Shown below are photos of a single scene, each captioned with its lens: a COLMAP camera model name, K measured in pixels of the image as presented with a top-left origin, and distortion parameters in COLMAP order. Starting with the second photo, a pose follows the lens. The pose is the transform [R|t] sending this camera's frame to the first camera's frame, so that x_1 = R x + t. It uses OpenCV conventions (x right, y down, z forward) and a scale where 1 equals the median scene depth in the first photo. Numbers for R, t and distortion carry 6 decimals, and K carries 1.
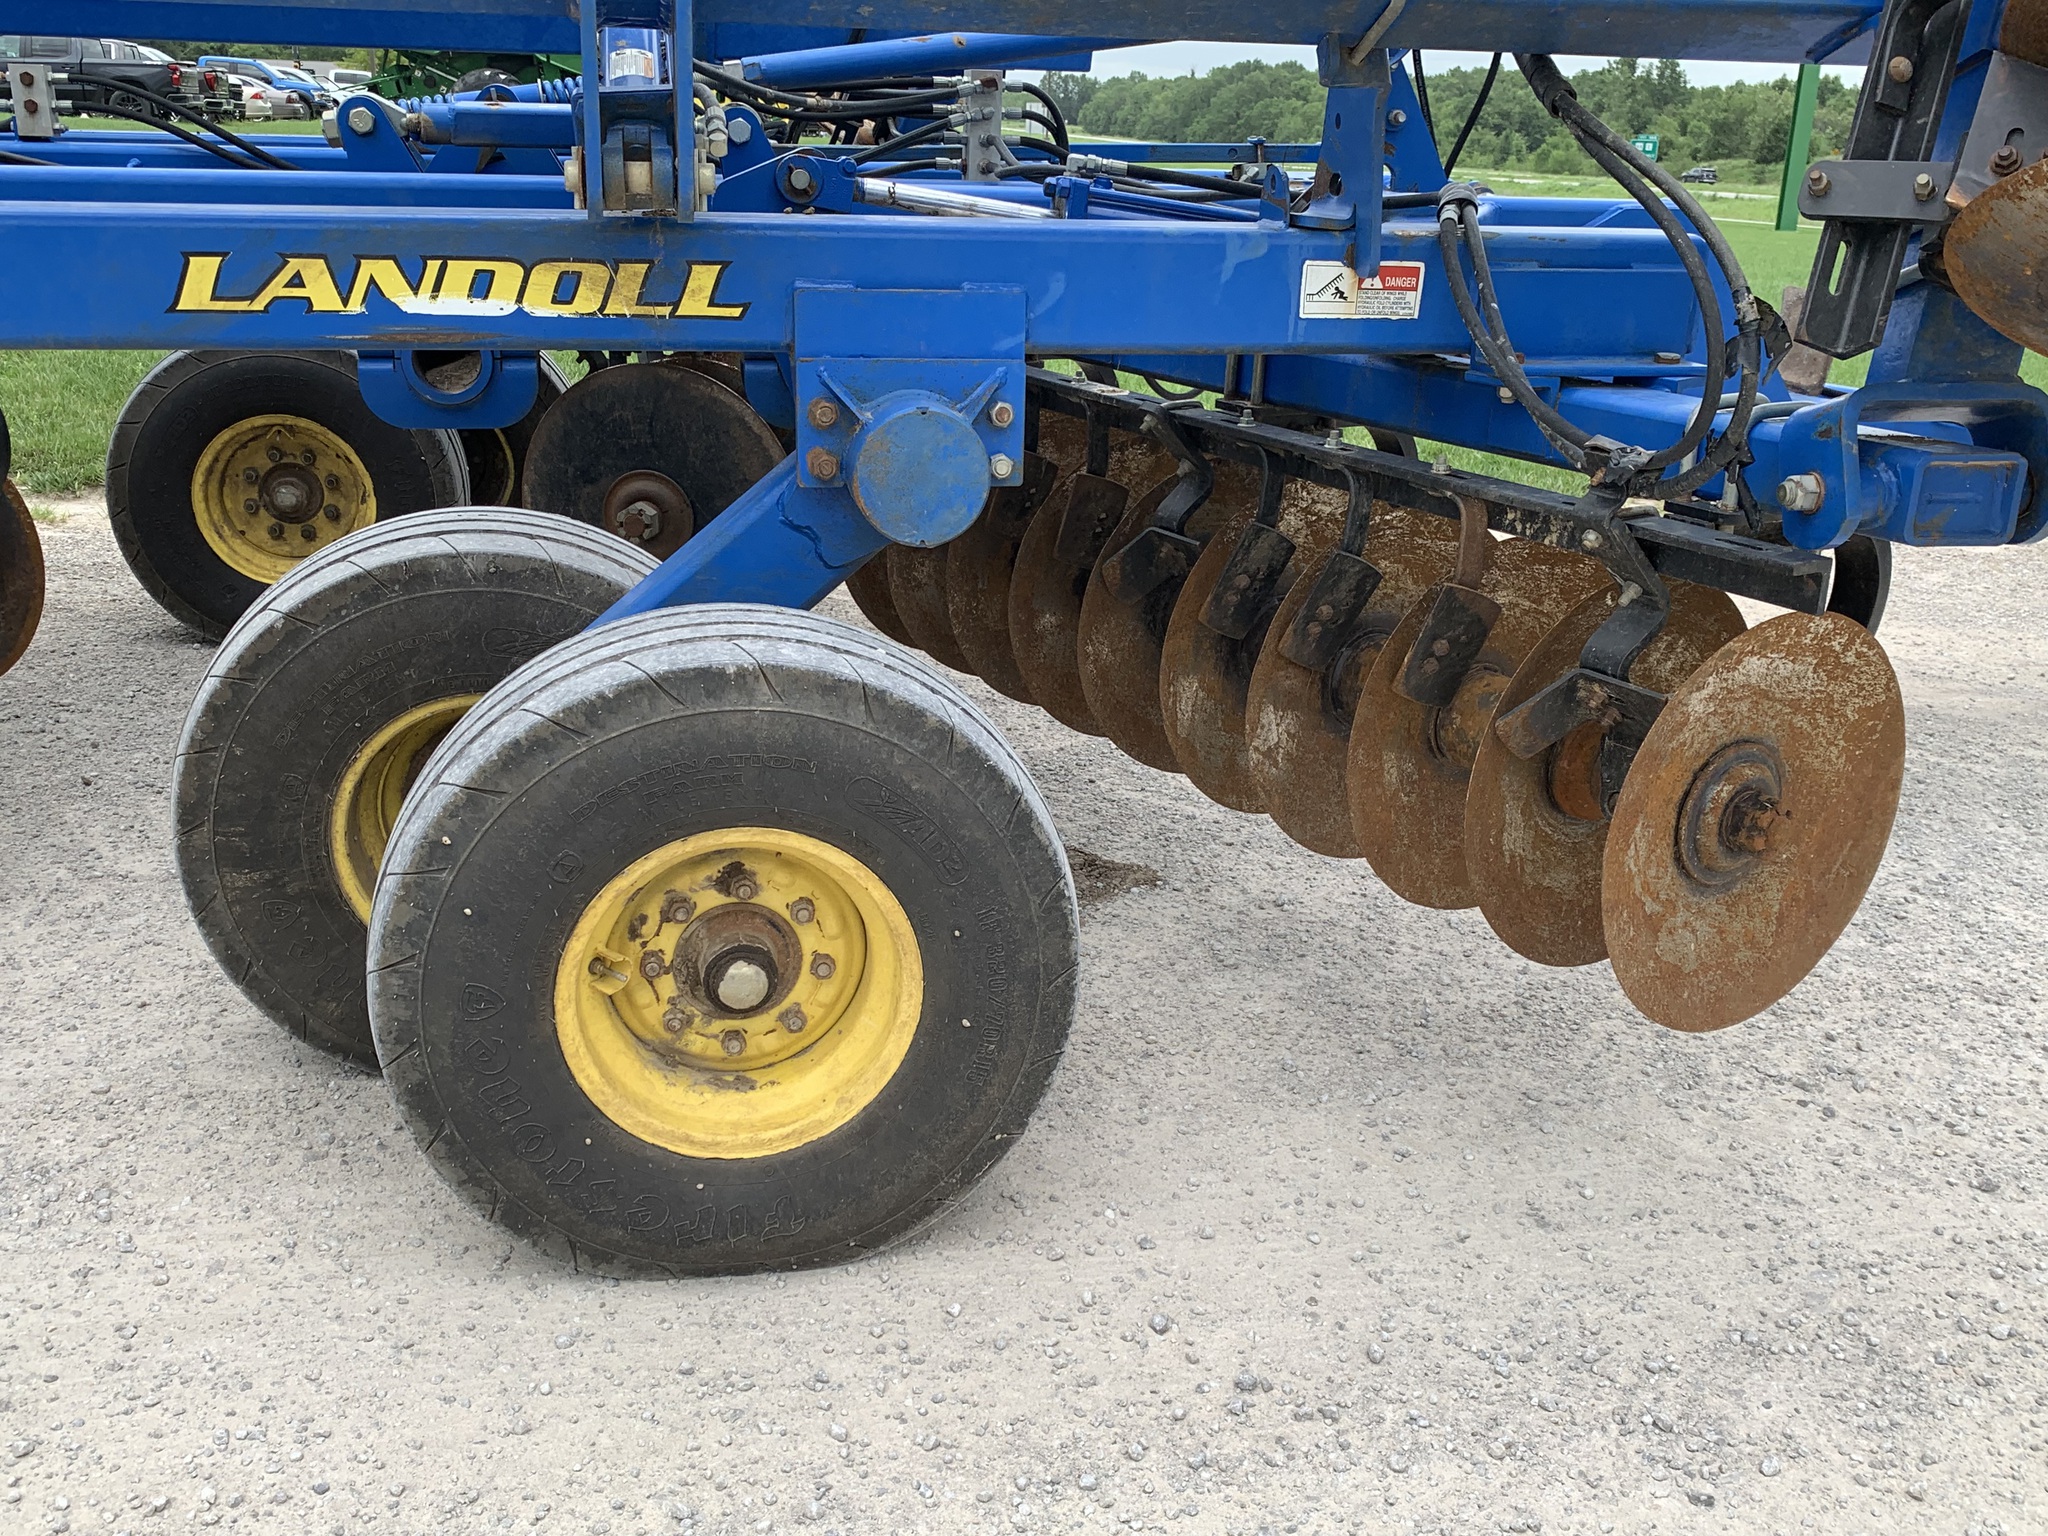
lens RADIAL K [[1930.1, 0, 1037.2], [0, 1930.1, 783.9], [0, 0, 1]] dist [0.024067, -0.024974]
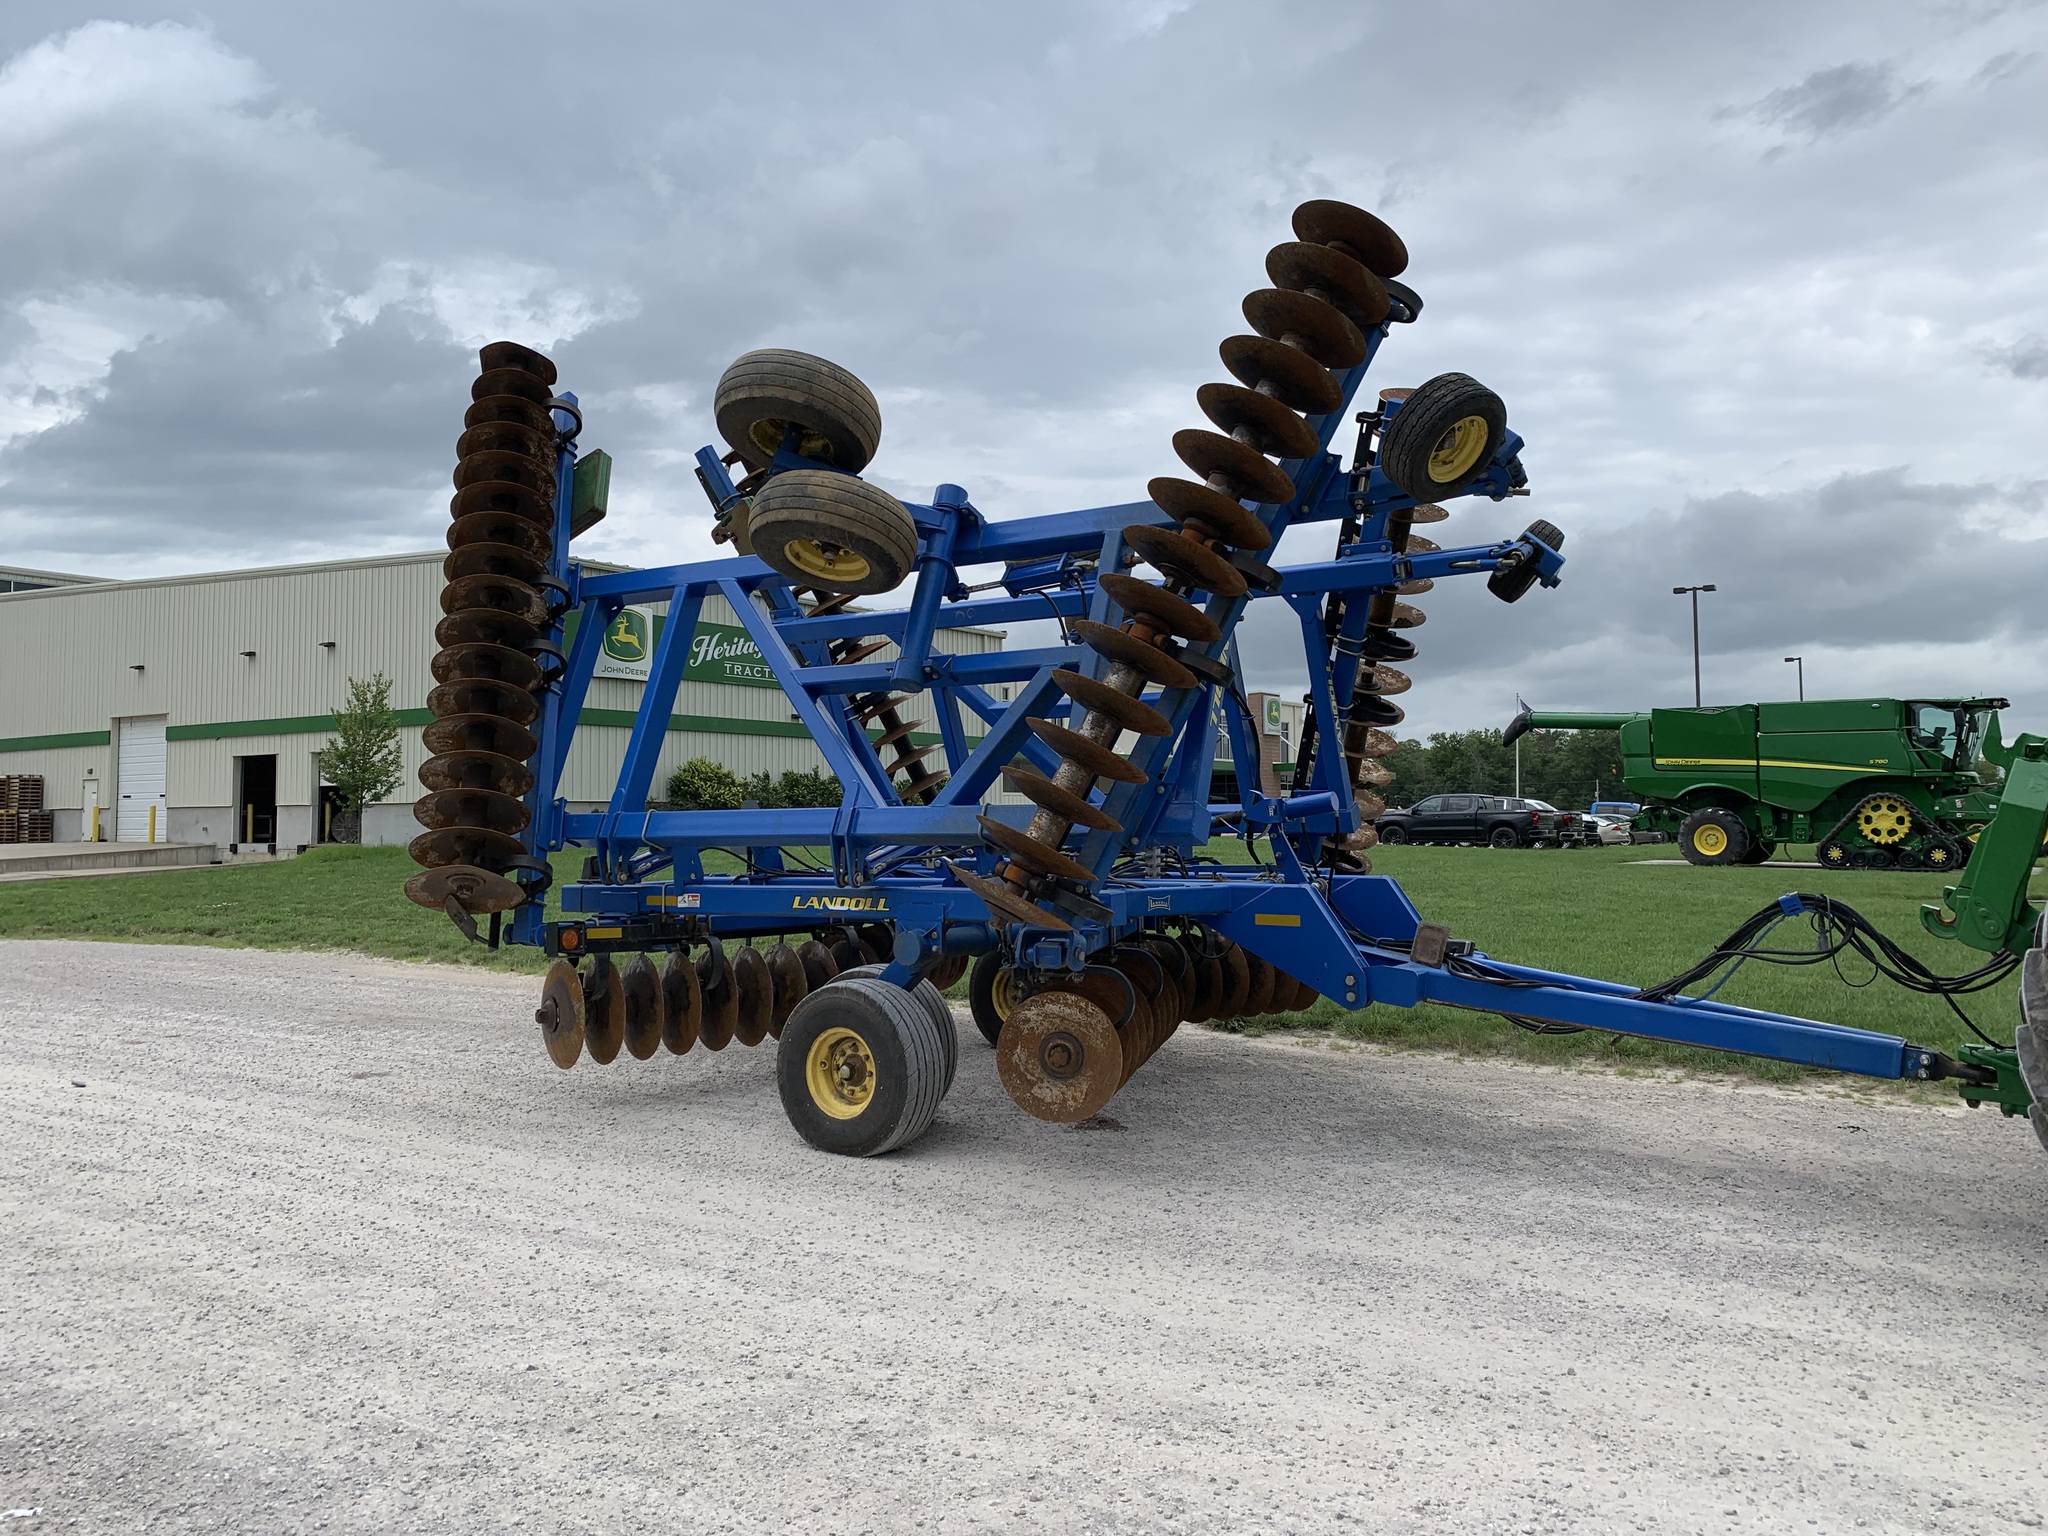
lens RADIAL K [[1574.6, 0, 1017.3], [0, 1574.6, 729.4], [0, 0, 1]] dist [0.099259, -0.170757]
pose [[0.700815, -0.074733, -0.709418, 2.170910], [-0.207719, 0.930021, -0.303173, 0.319226], [0.682431, 0.359828, 0.636249, -0.965017]]
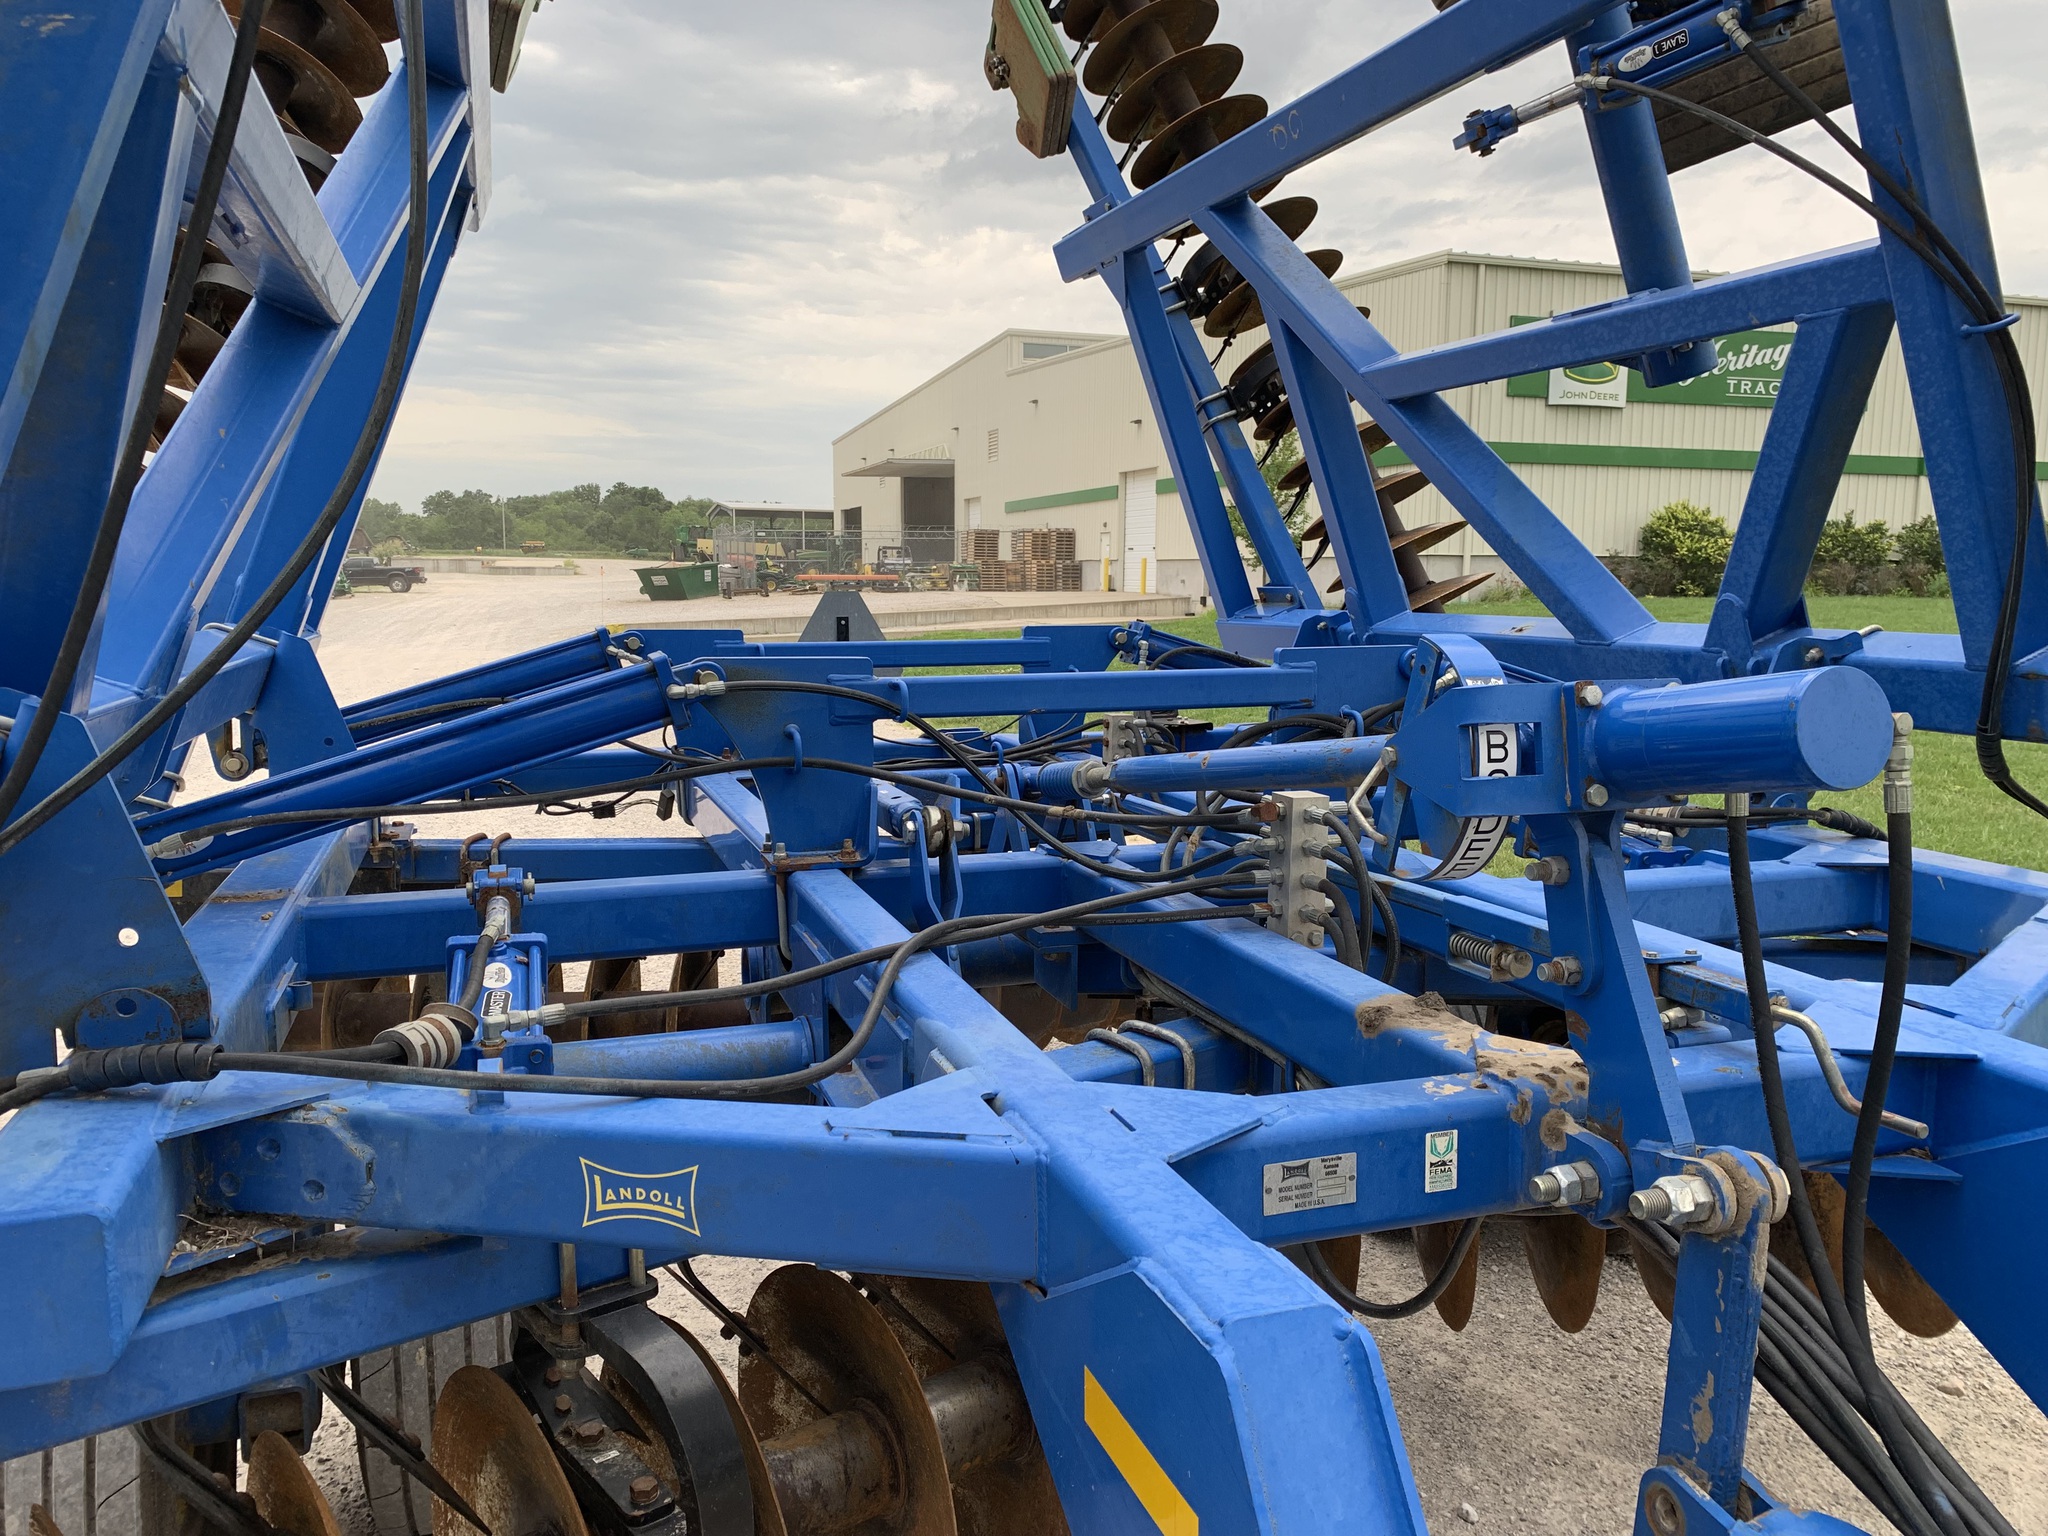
lens RADIAL K [[1564.2, 0, 1026.7], [0, 1564.2, 783.2], [0, 0, 1]] dist [0.084954, -0.191841]
pose [[0.108193, 0.105274, -0.988540, 0.849197], [-0.328069, 0.942452, 0.064460, -0.557760], [0.938437, 0.317336, 0.136504, 1.200327]]
